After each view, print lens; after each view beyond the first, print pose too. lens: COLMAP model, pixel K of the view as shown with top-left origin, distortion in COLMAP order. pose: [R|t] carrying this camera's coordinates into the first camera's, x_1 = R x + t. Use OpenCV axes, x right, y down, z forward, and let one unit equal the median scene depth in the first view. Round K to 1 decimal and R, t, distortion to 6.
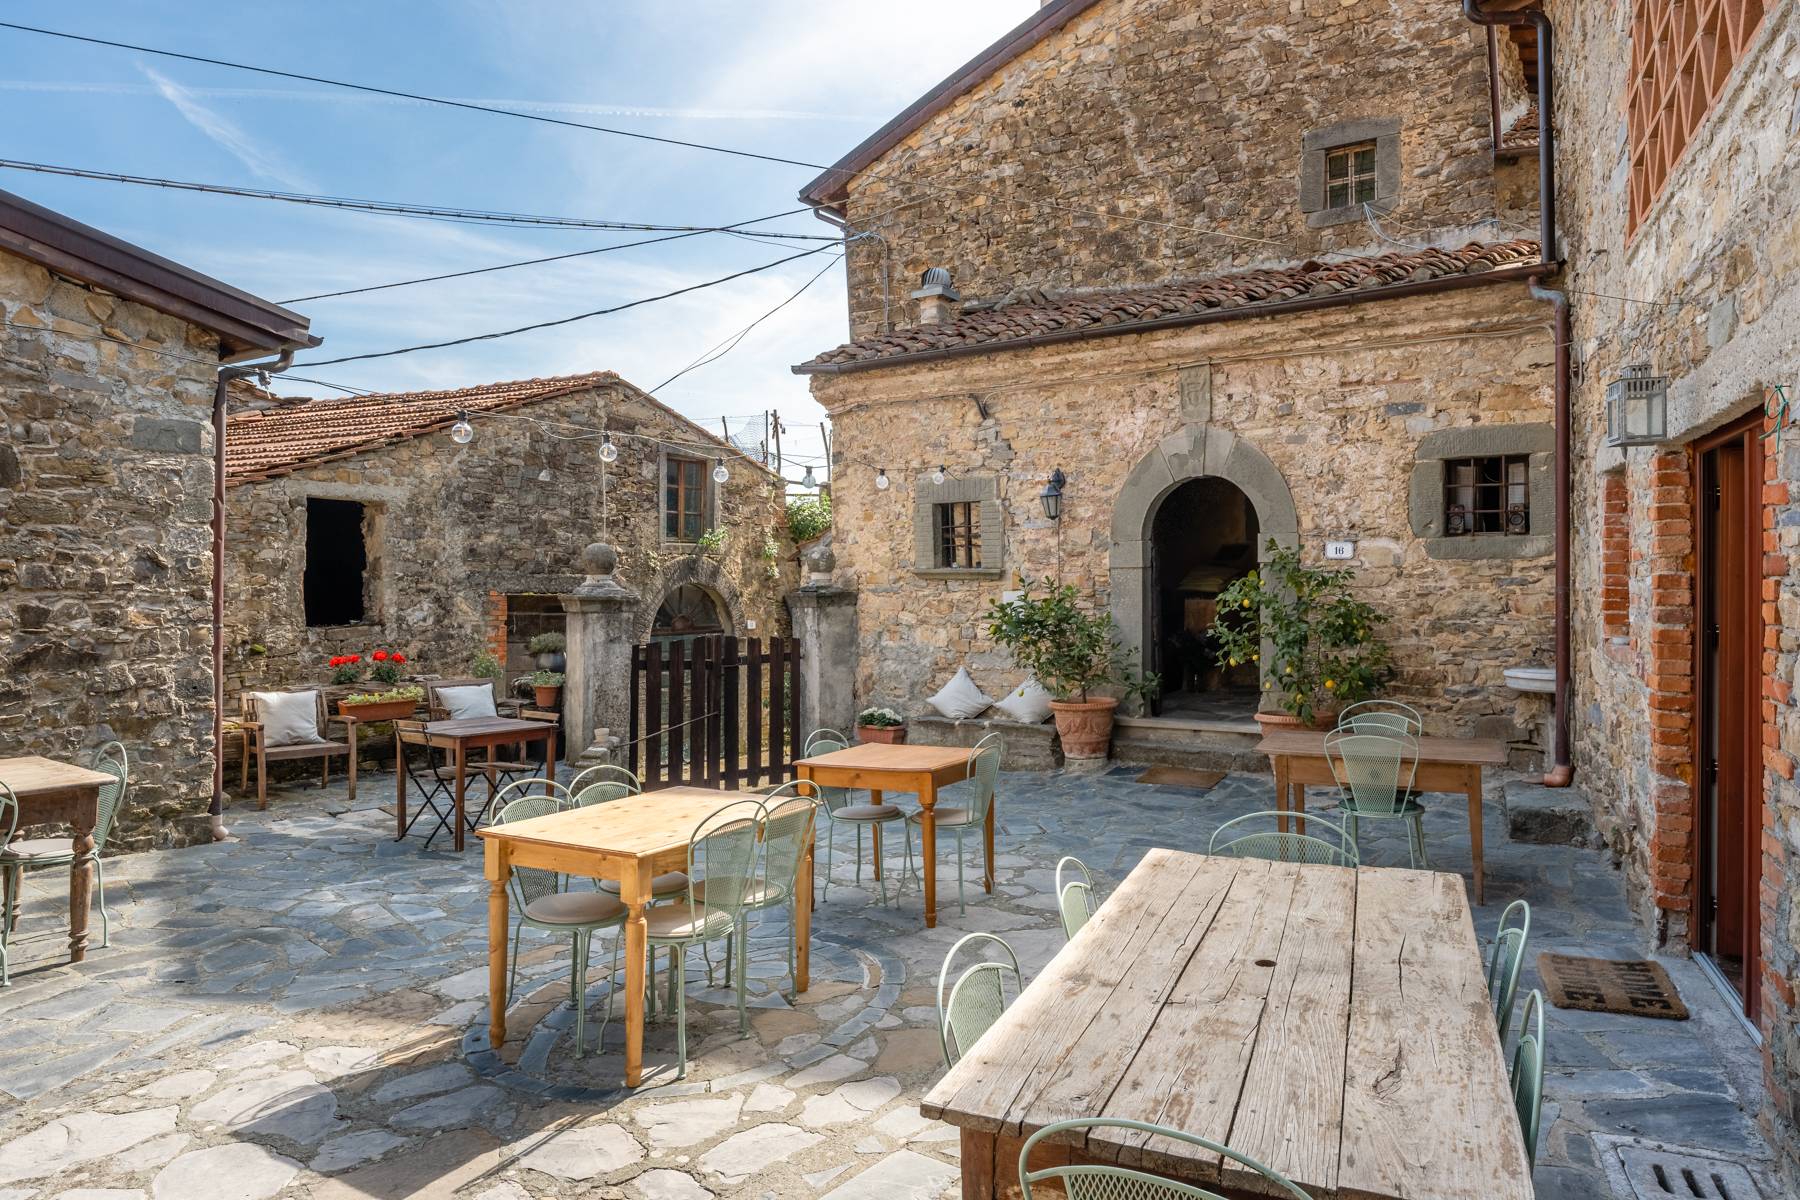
lens RADIAL K [[1079.9, 0, 900.0], [0, 1079.9, 584.0], [0, 0, 1]] dist [-0.005406, -0.001049]
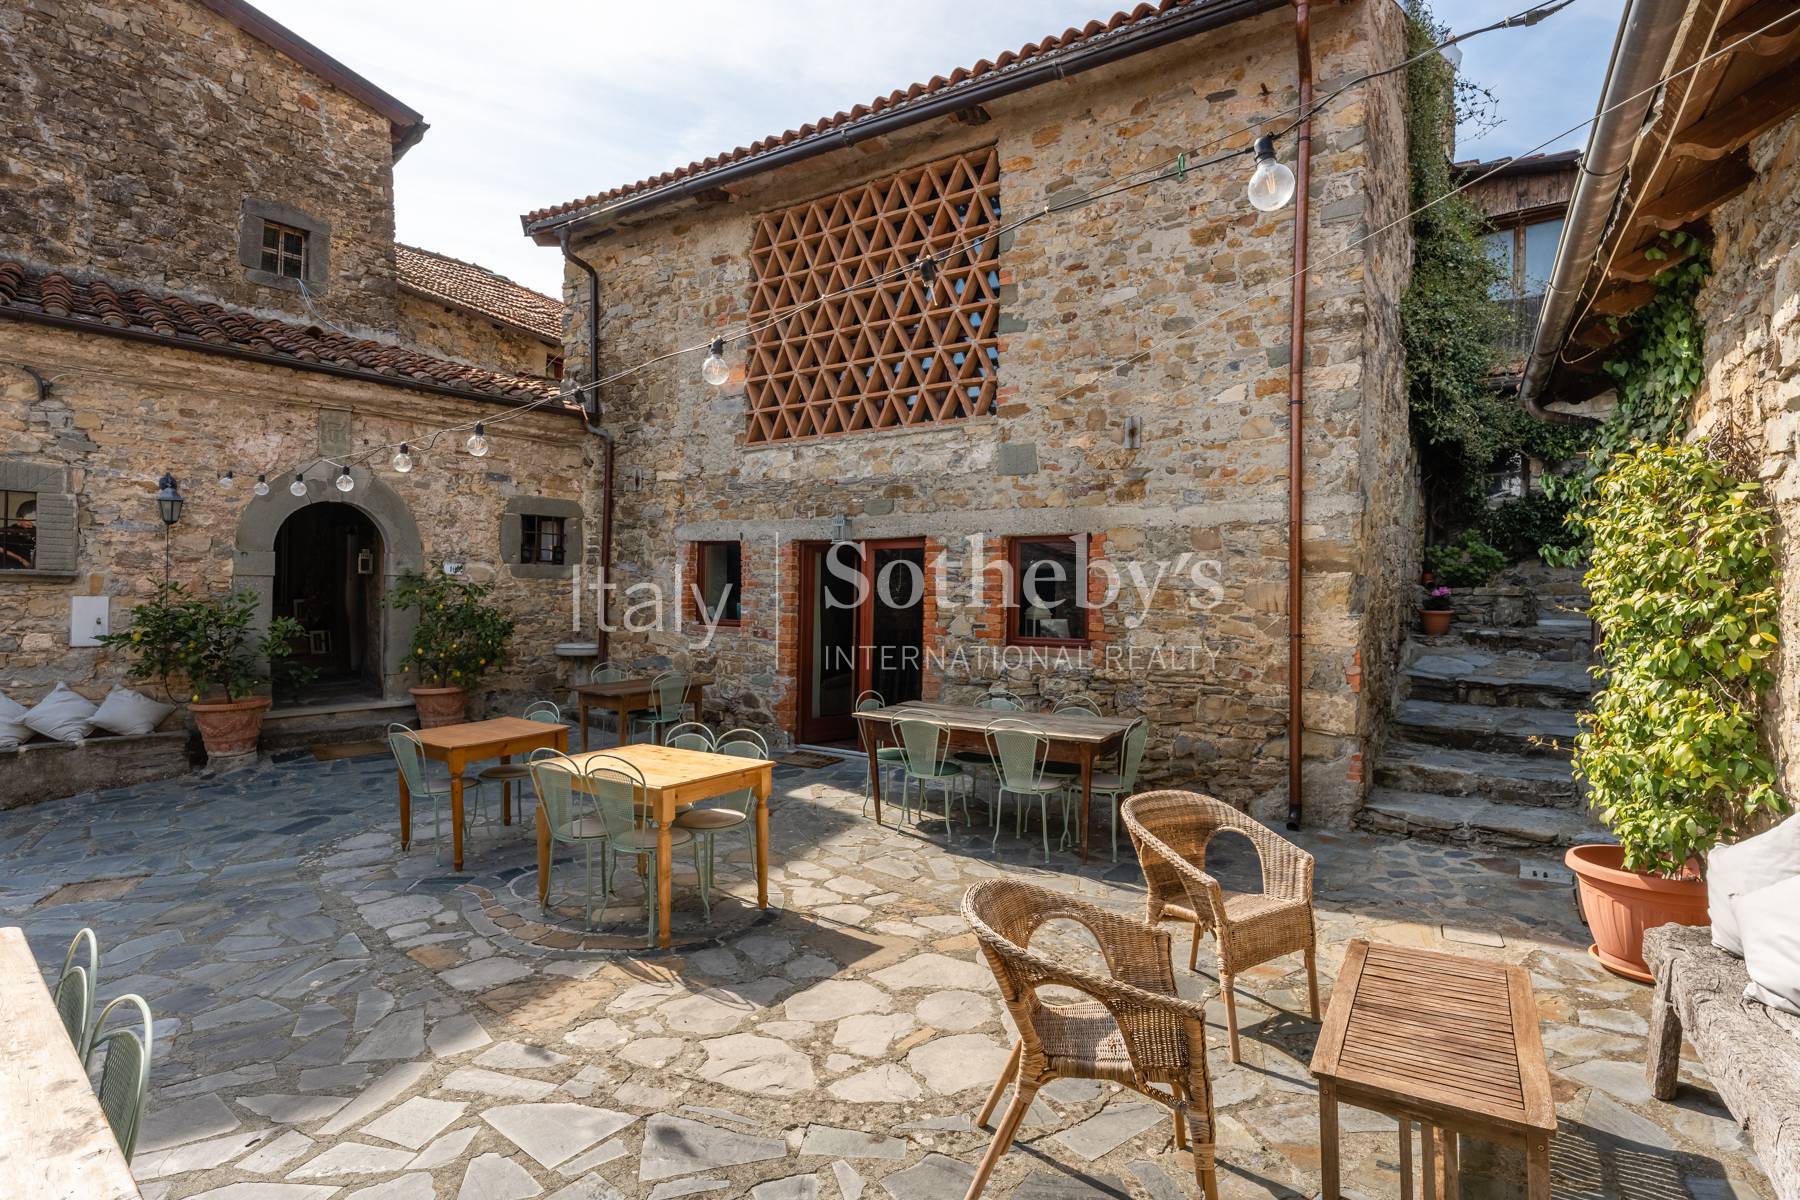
lens RADIAL K [[852.1, 0, 896.3], [0, 852.1, 592.0], [0, 0, 1]] dist [0.012554, -0.000182]
pose [[0.149959, 0.008482, 0.988656, -0.553182], [-0.012057, 0.999905, -0.006749, -0.000251], [-0.988619, -0.010908, 0.150047, 0.230593]]
